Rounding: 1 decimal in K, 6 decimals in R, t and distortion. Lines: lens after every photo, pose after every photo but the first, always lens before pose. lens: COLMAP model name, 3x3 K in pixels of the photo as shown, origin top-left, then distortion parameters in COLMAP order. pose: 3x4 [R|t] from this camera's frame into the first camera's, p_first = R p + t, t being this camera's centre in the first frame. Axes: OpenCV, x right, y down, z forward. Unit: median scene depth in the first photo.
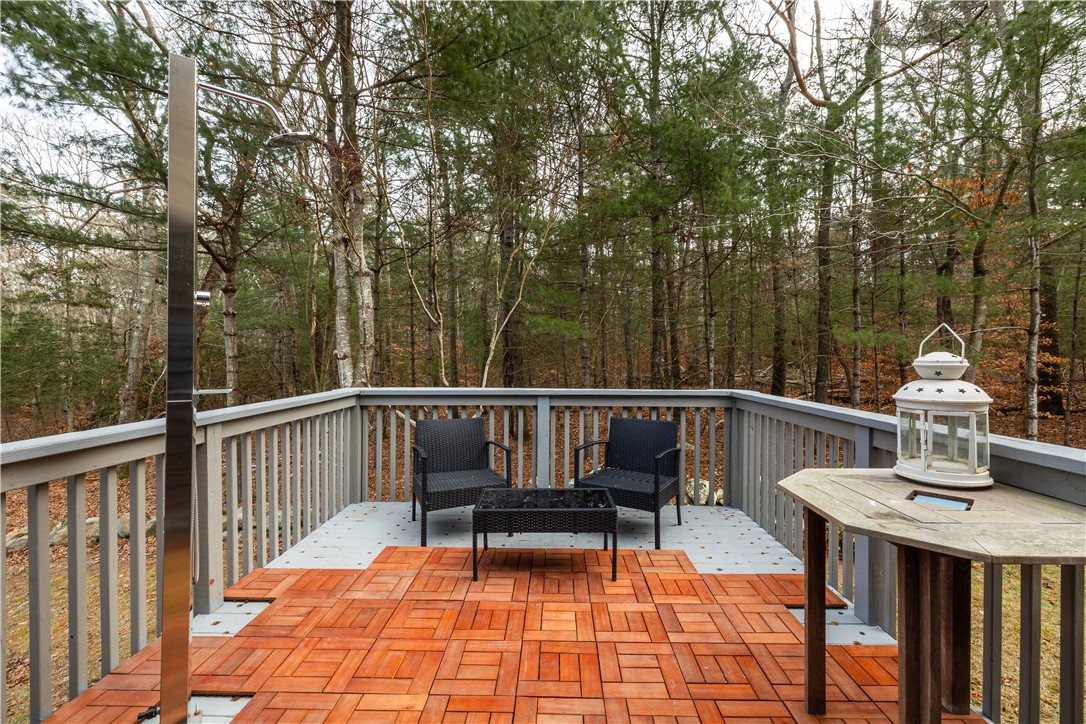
lens RADIAL K [[461.0, 0, 543.0], [0, 461.0, 362.0], [0, 0, 1]] dist [0.001391, 0.000217]
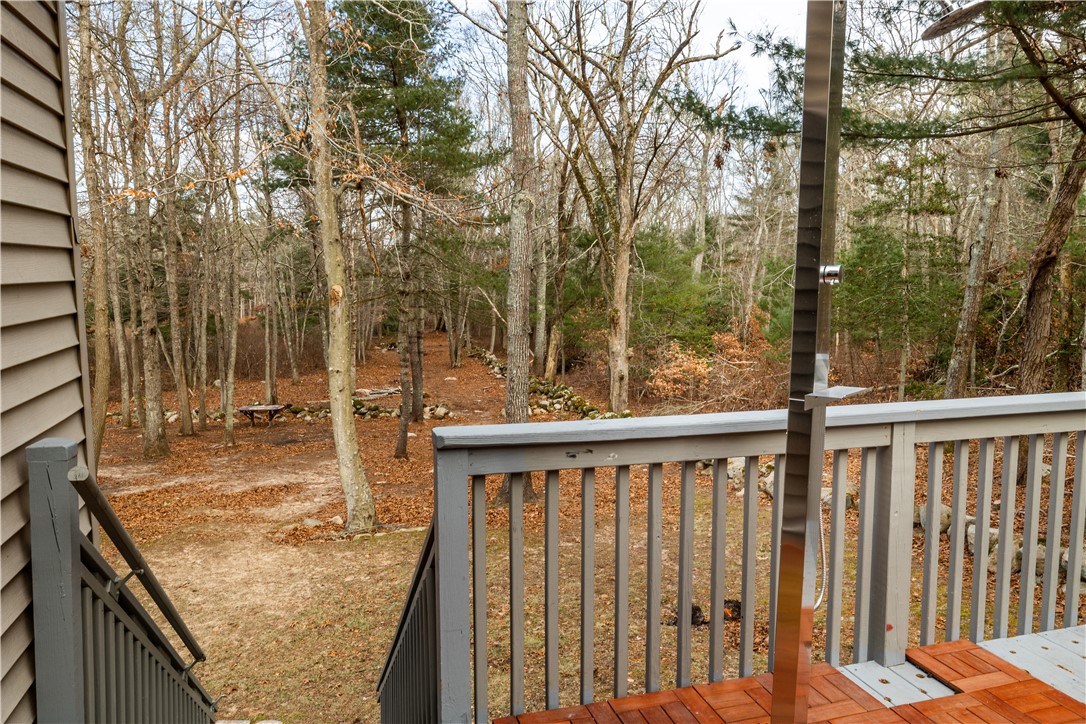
lens RADIAL K [[800.2, 0, 543.0], [0, 800.2, 362.0], [0, 0, 1]] dist [-0.000931, 0.000274]
pose [[0.298081, 0.107936, -0.948419, 0.273554], [-0.006061, 0.993780, 0.111193, -0.087070], [0.954521, -0.027396, 0.296881, 0.071570]]
